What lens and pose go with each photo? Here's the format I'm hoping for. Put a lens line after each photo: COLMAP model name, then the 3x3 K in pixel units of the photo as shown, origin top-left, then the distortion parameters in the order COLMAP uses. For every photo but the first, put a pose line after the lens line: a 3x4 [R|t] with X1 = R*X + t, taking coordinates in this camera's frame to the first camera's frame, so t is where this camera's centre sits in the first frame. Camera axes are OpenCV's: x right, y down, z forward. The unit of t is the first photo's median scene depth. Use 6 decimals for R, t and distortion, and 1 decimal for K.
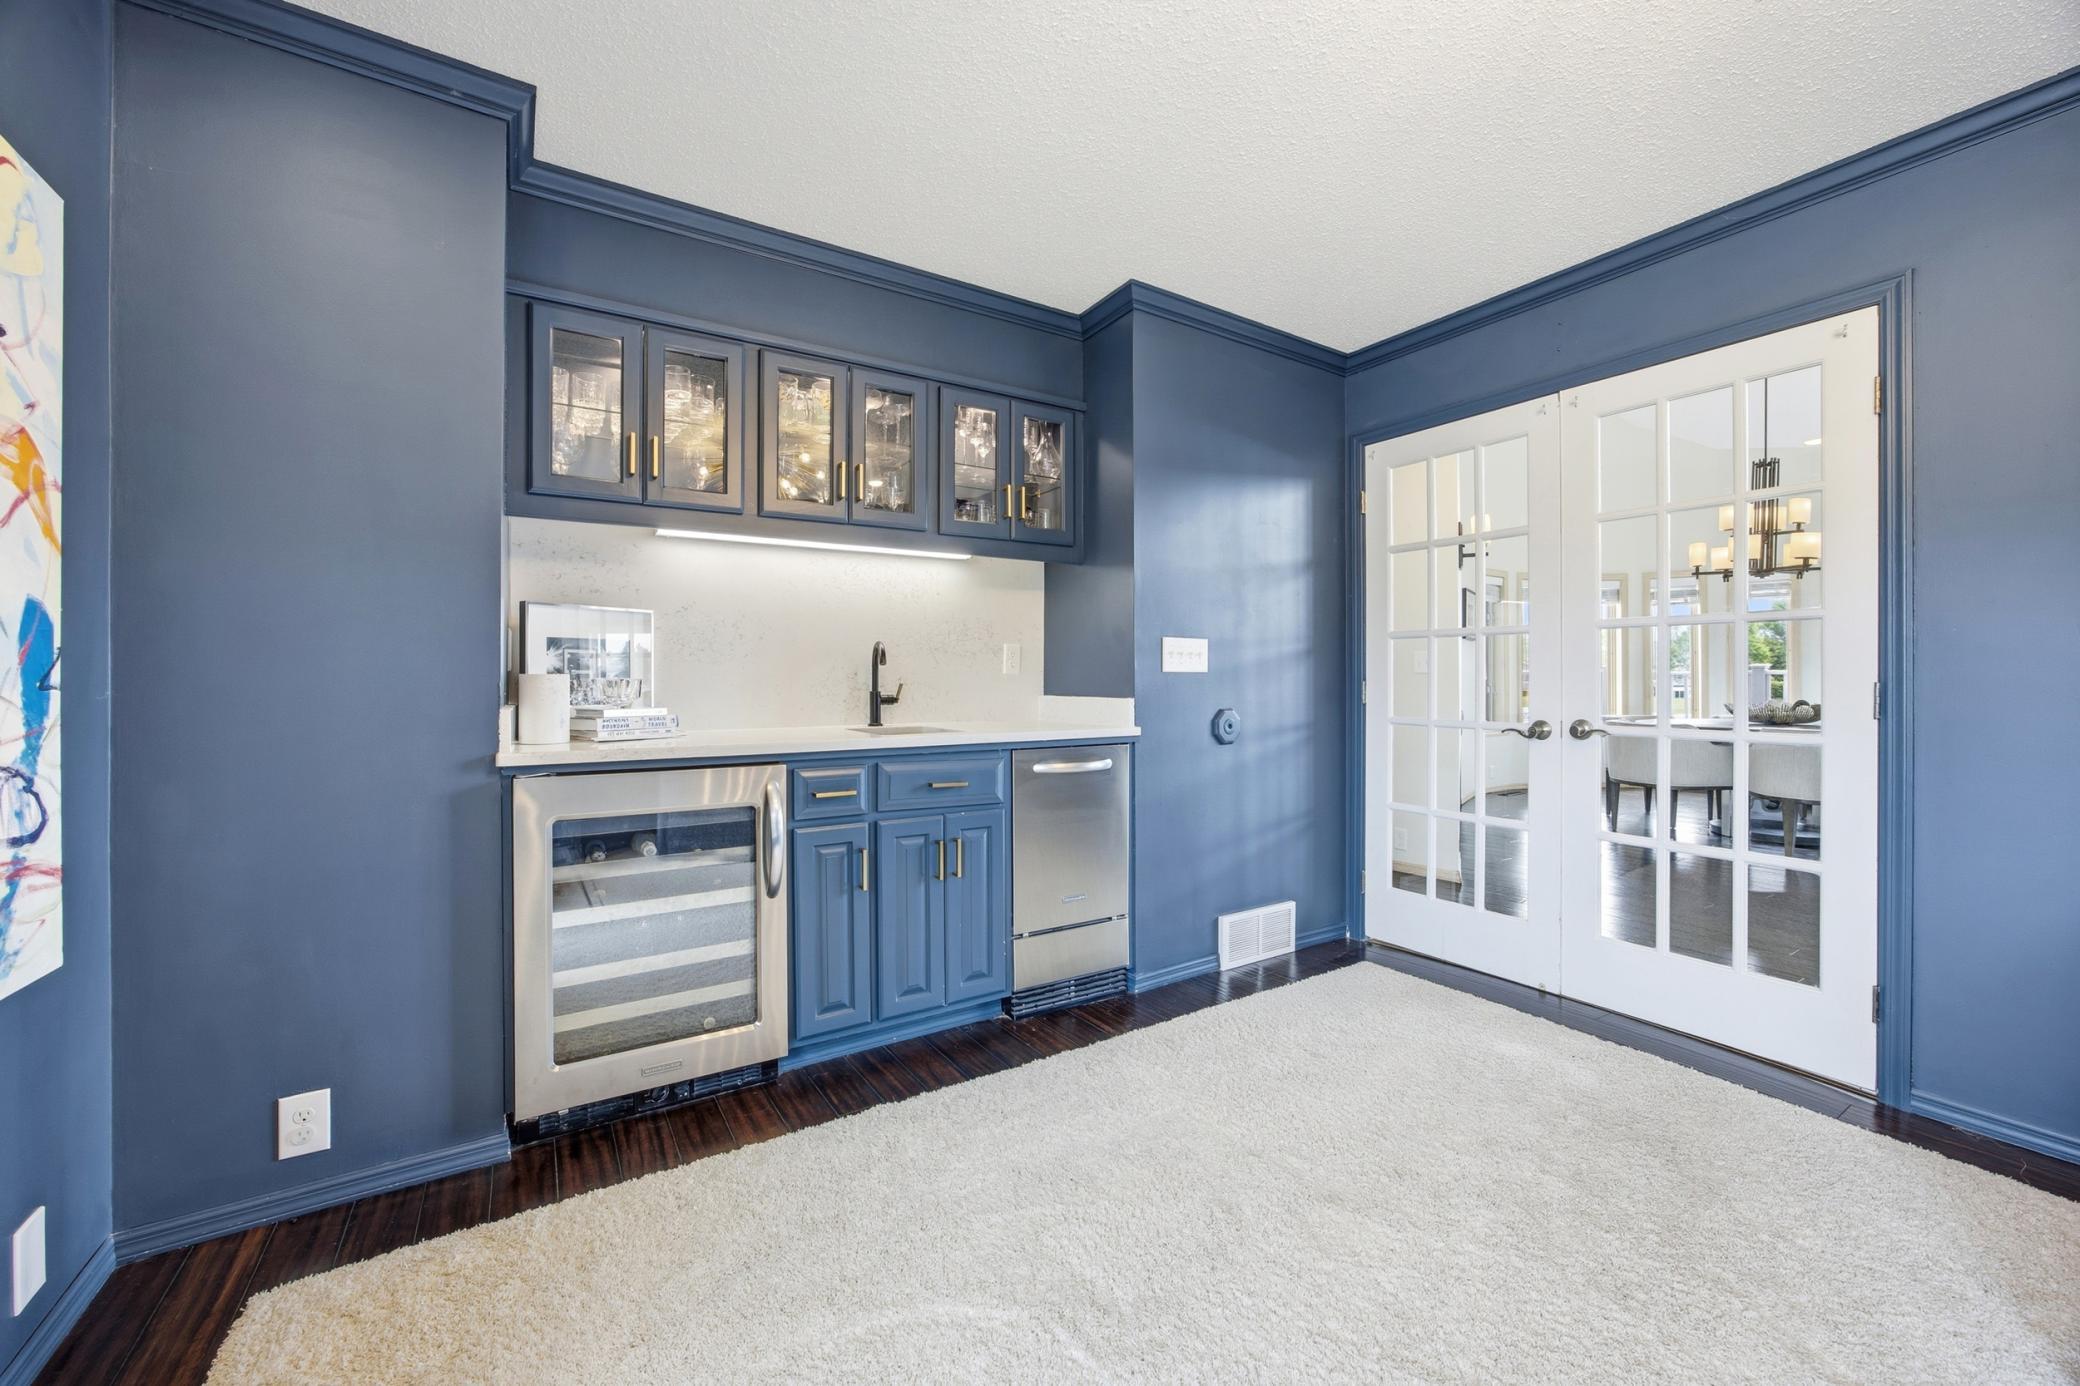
lens RADIAL K [[812.3, 0, 1045.5], [0, 812.3, 680.8], [0, 0, 1]] dist [-0.018629, 0.000344]
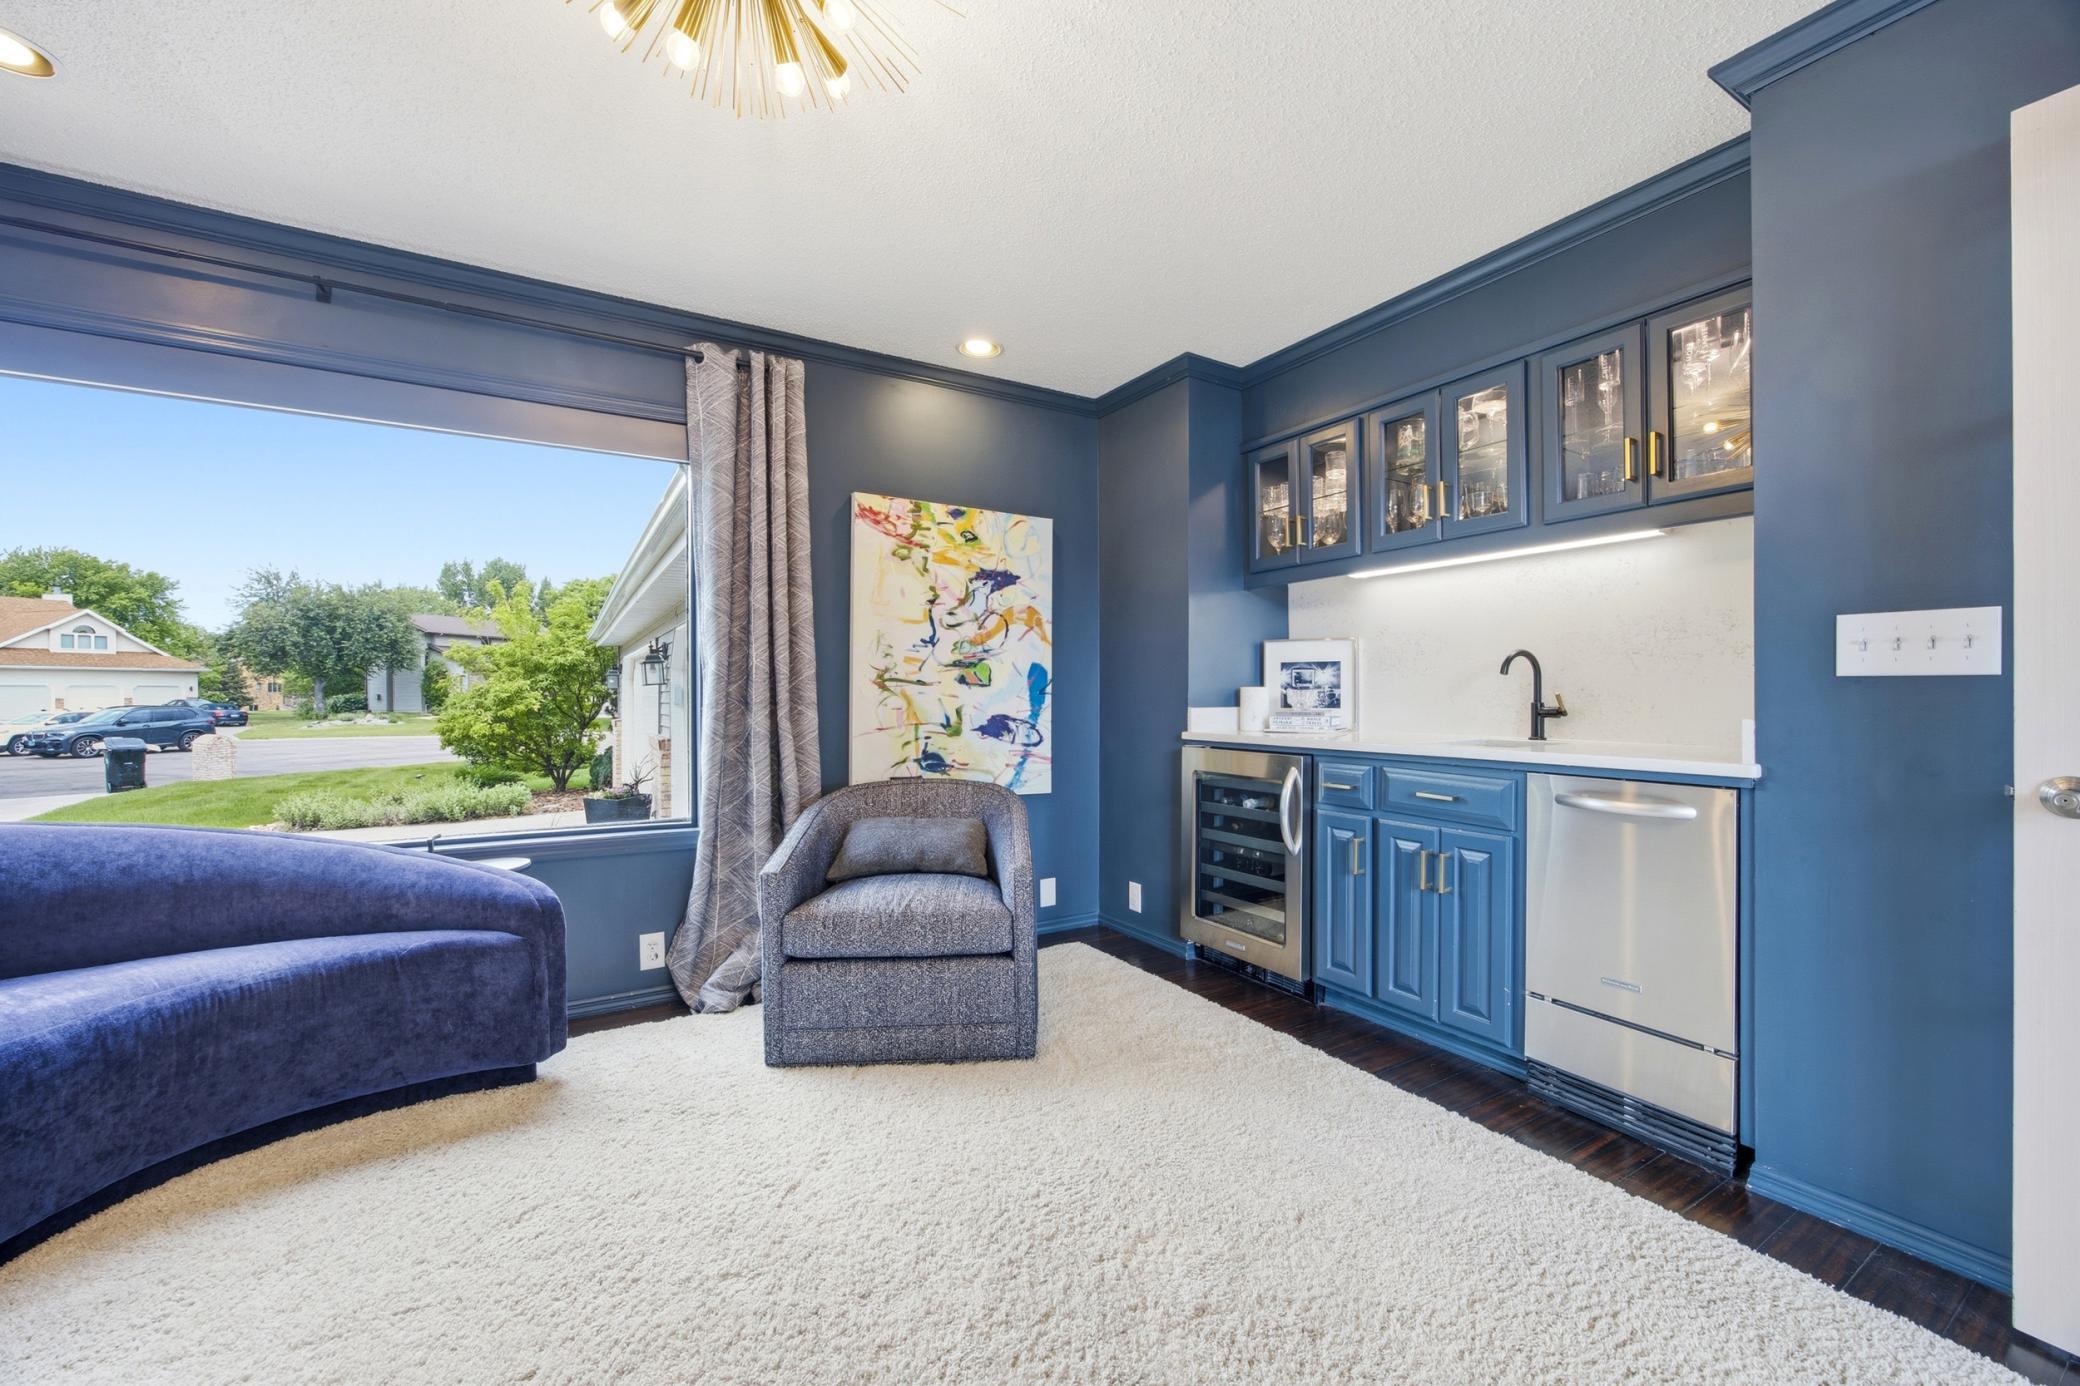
lens RADIAL K [[812.3, 0, 1042.6], [0, 812.3, 694.7], [0, 0, 1]] dist [-0.018629, 0.000344]
pose [[-0.022969, 0.004658, -0.999725, 0.872463], [0.001092, 0.999989, 0.004634, -0.000771], [0.999736, -0.000985, -0.022974, 0.550773]]
